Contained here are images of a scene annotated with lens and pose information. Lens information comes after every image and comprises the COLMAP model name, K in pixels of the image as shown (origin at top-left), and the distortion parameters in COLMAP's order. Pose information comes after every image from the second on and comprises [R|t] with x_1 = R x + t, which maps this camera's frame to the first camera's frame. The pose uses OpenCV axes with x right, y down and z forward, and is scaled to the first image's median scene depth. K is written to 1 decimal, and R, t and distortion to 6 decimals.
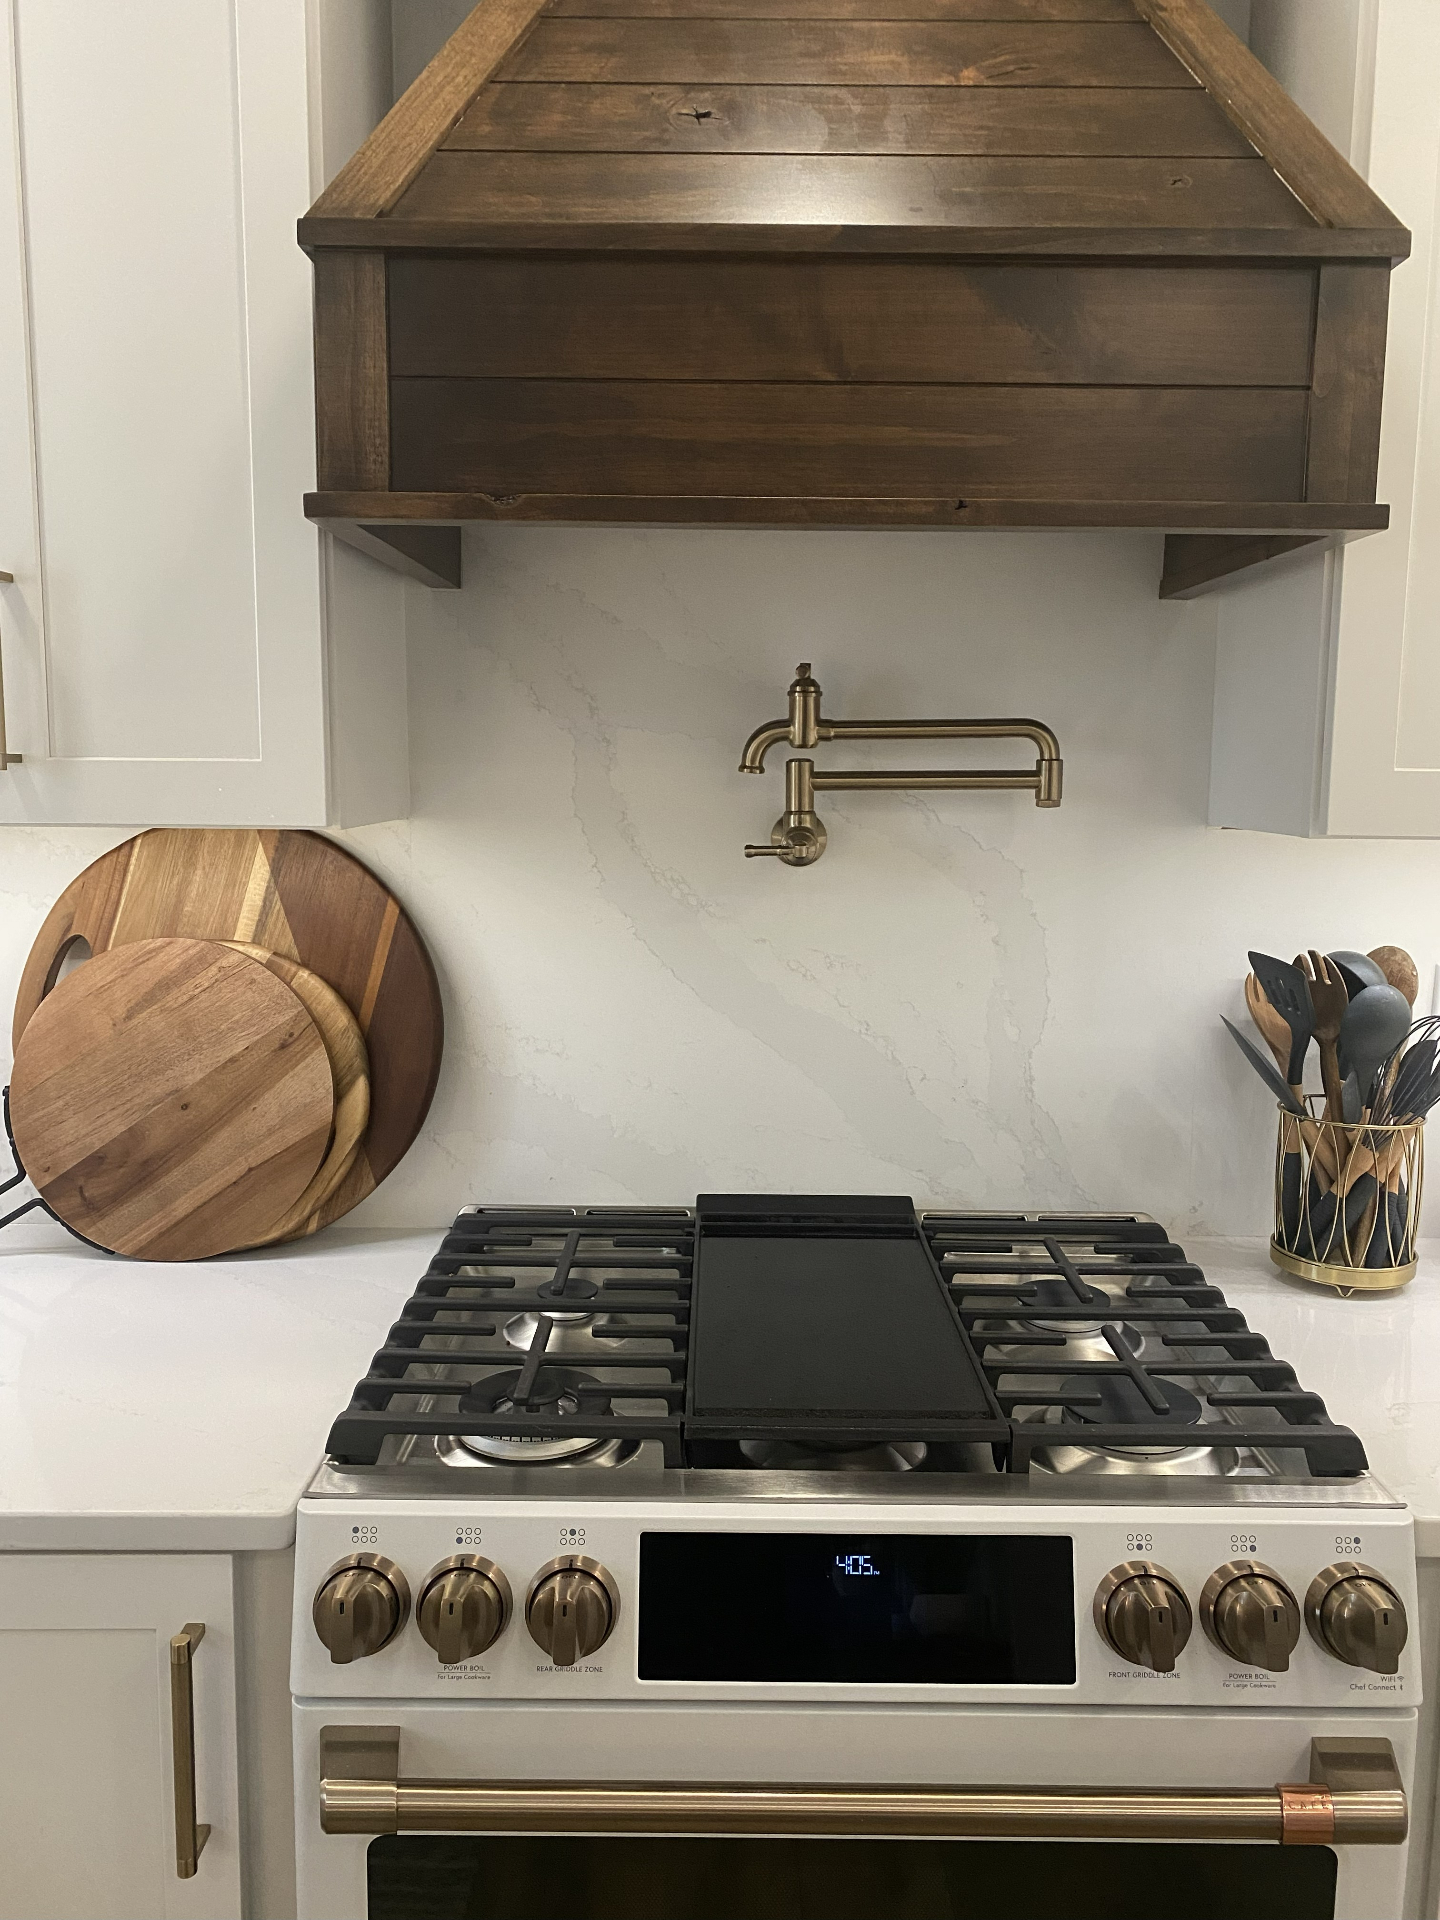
lens RADIAL K [[1467.8, 0, 725.1], [0, 1467.8, 935.7], [0, 0, 1]] dist [0.025135, -0.010040]
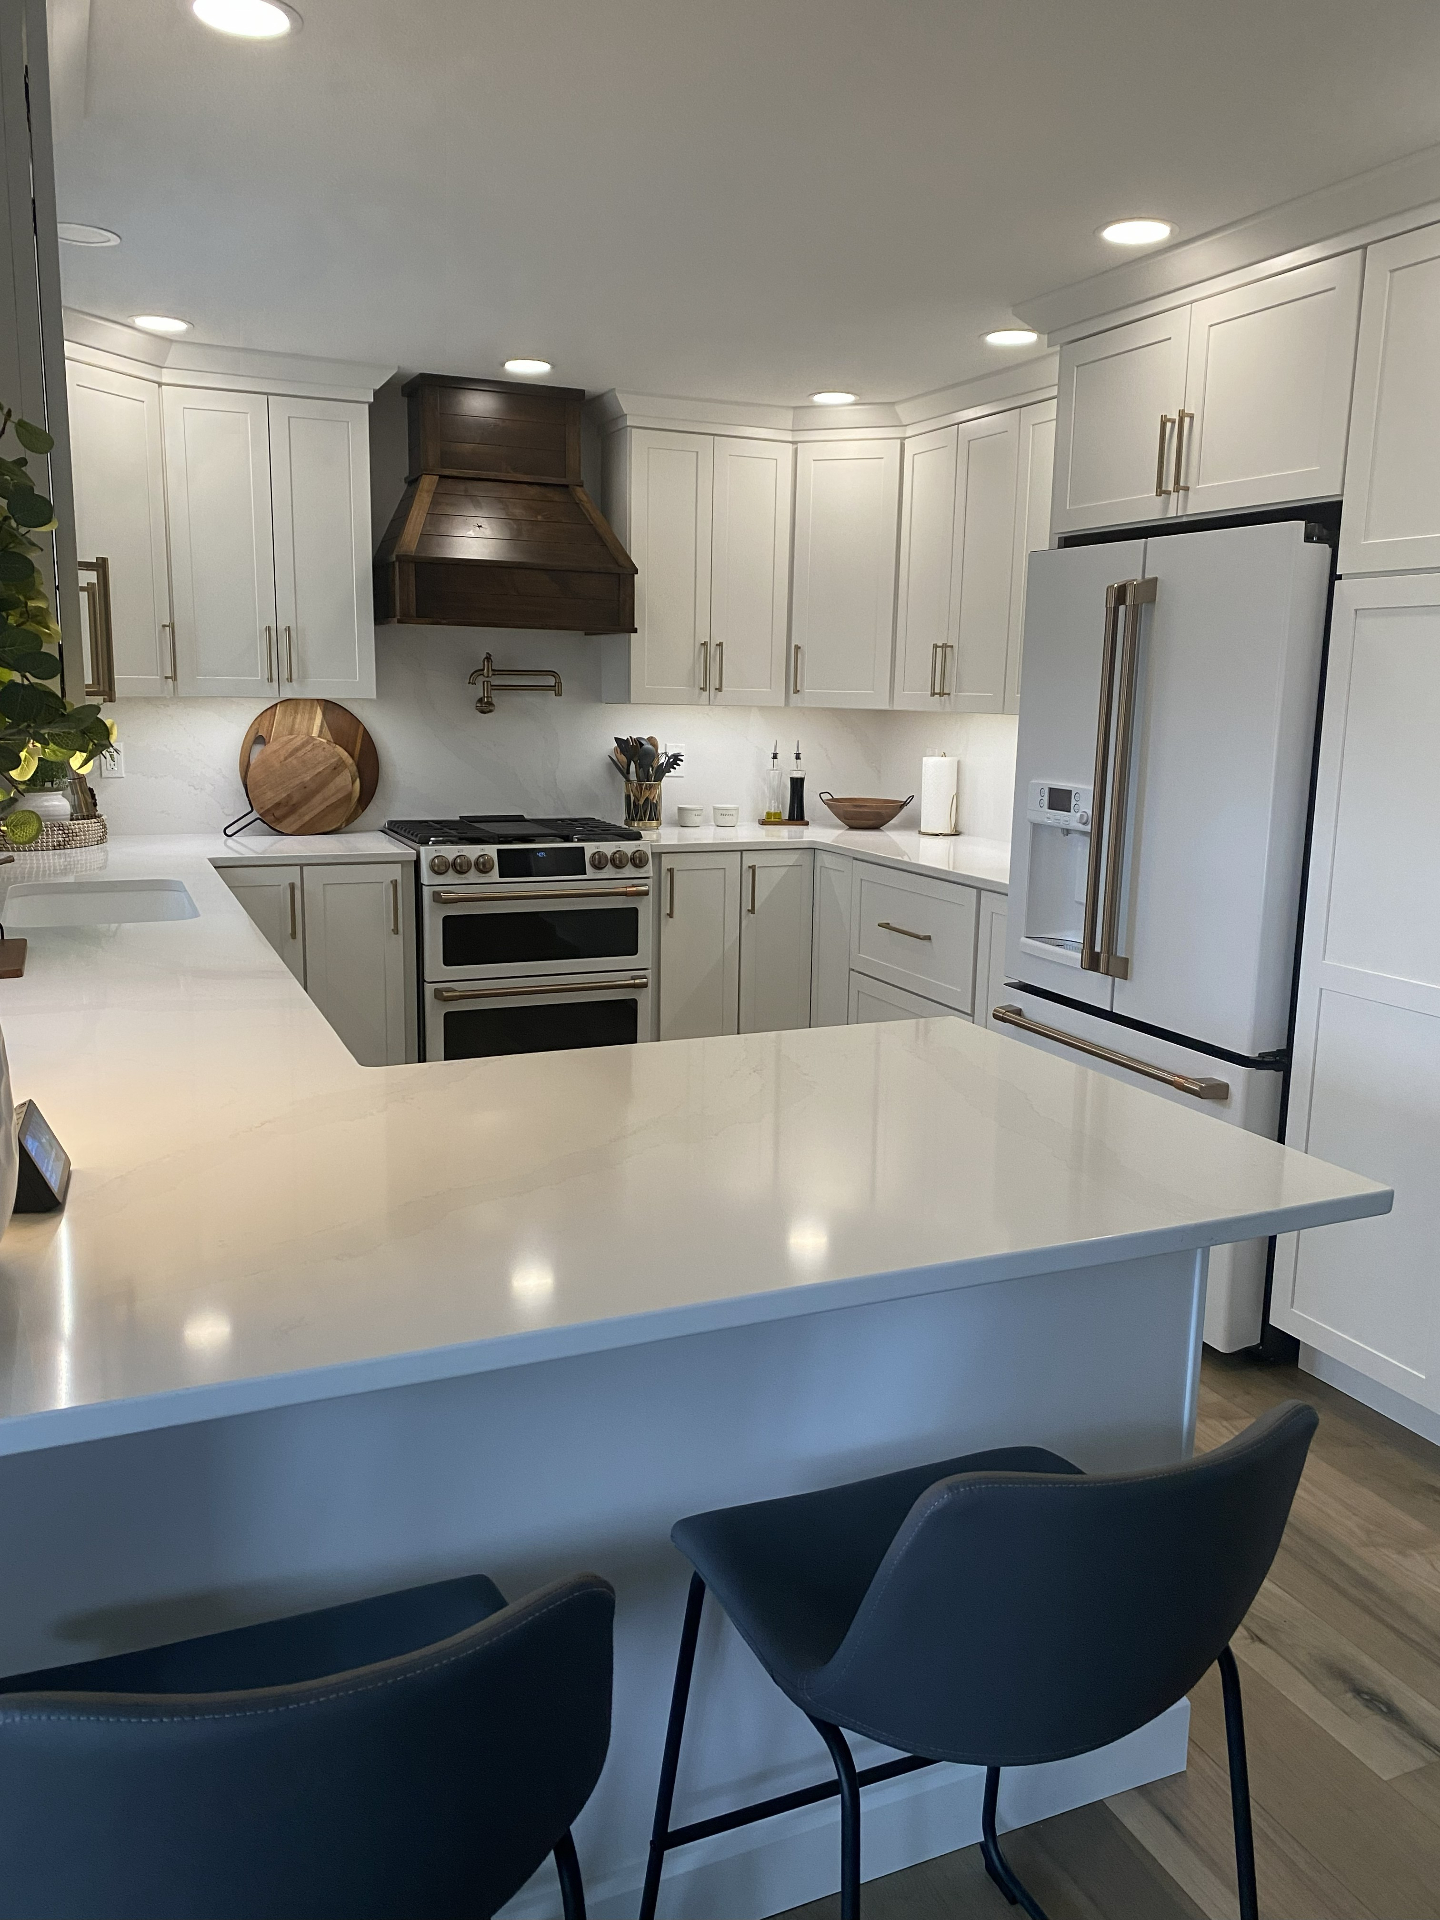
lens RADIAL K [[1457.7, 0, 742.5], [0, 1457.7, 952.4], [0, 0, 1]] dist [0.144059, -0.361838]
pose [[0.912949, -0.067637, 0.402429, -0.830982], [0.038612, 0.996062, 0.079814, 0.259936], [-0.406242, -0.057328, 0.911965, -2.410414]]
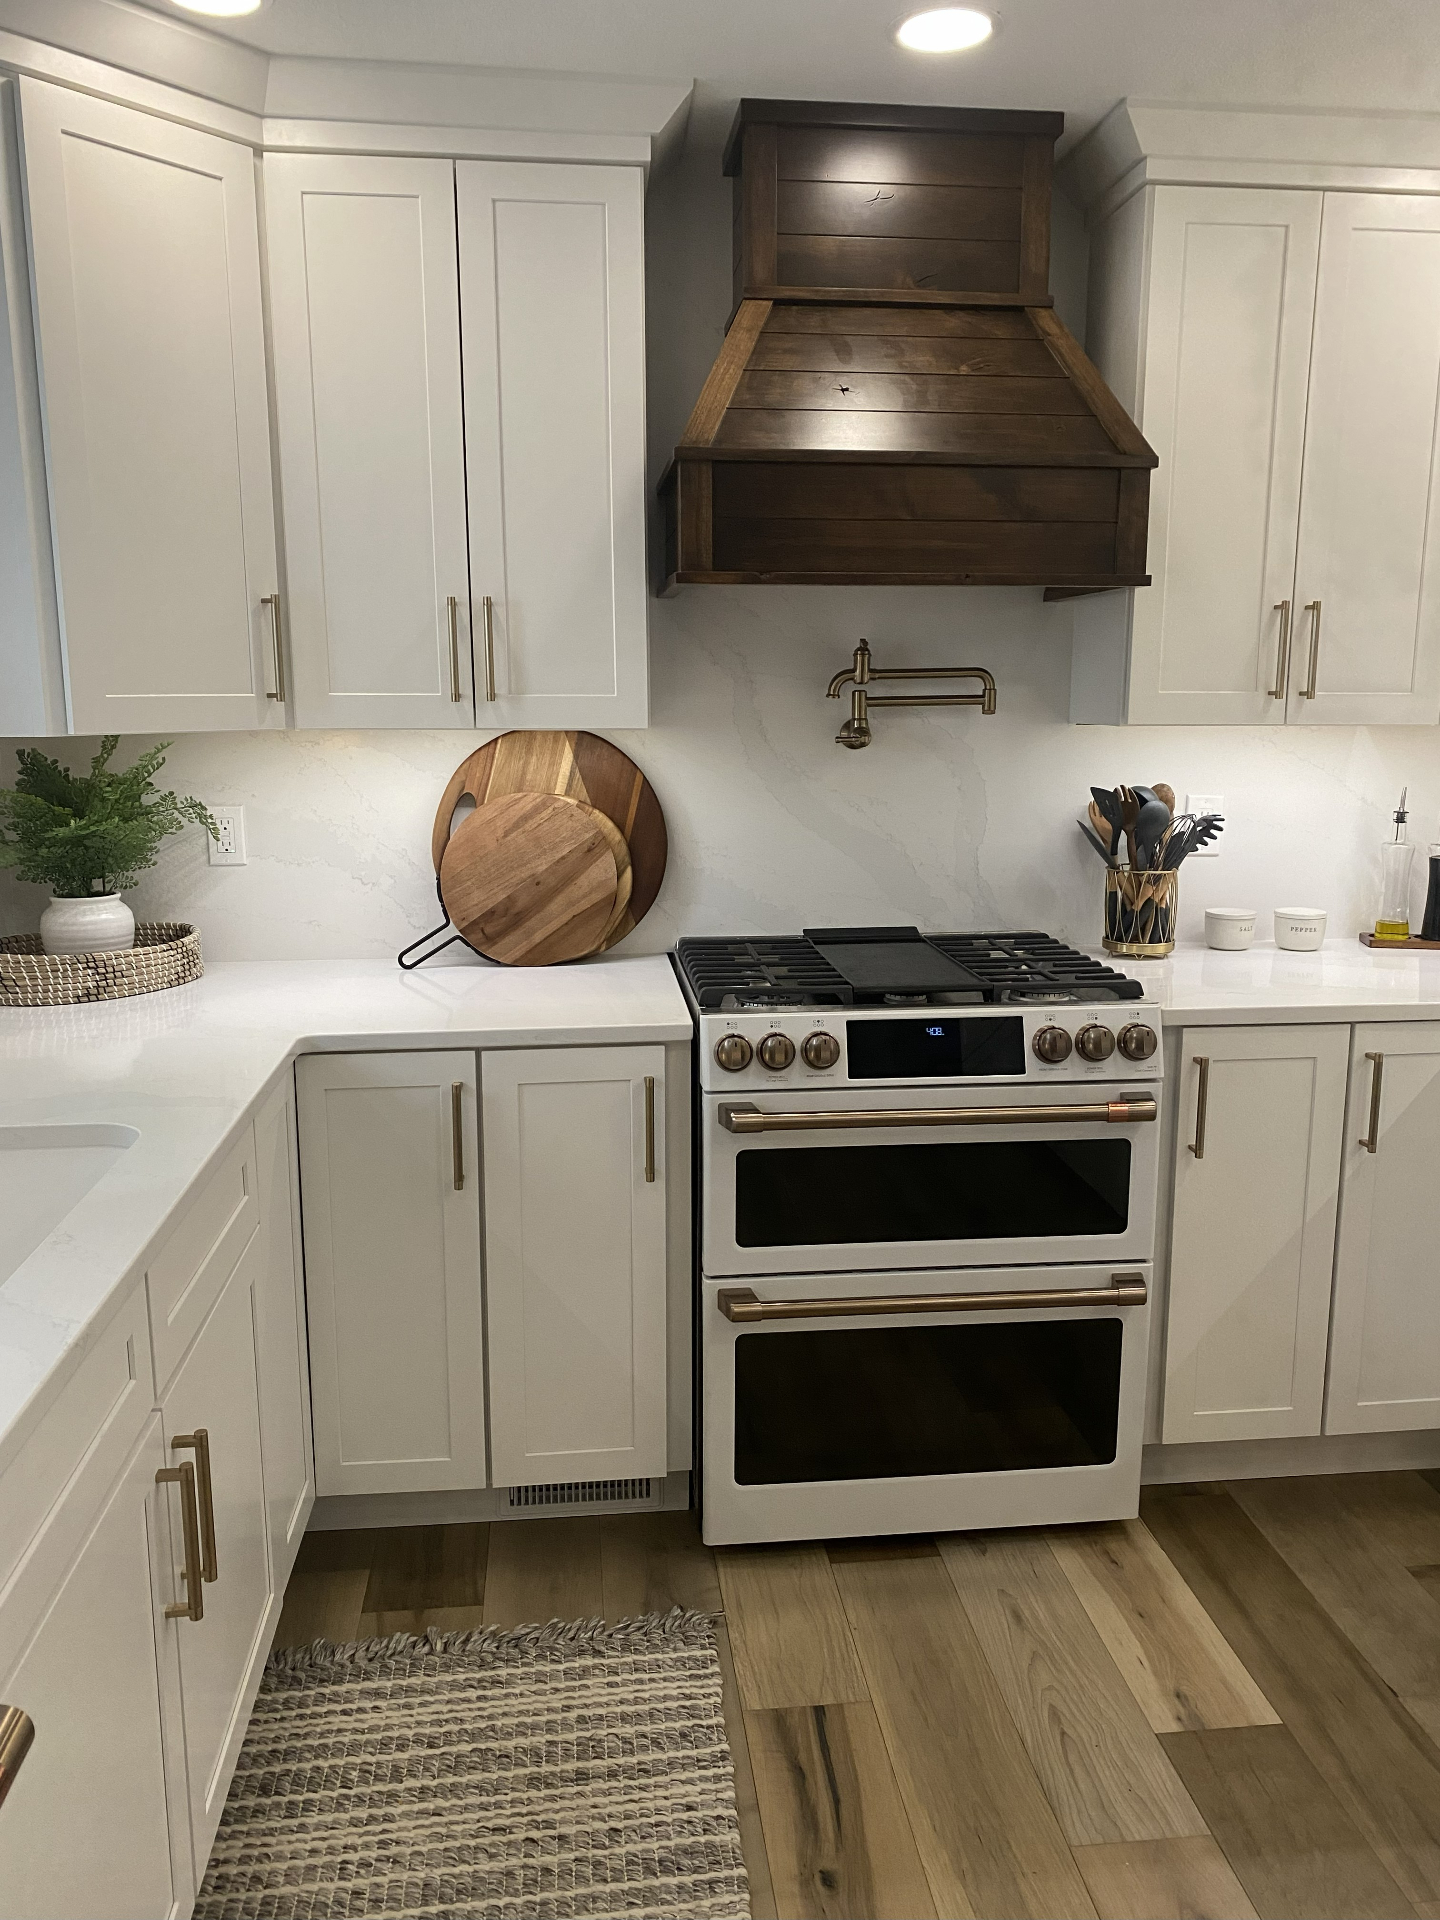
lens RADIAL K [[1457.7, 0, 742.5], [0, 1457.7, 952.4], [0, 0, 1]] dist [0.144059, -0.361838]
pose [[0.993247, -0.031637, 0.111624, -0.323418], [0.024430, 0.997563, 0.065354, 0.089675], [-0.113419, -0.062185, 0.991599, -0.880972]]
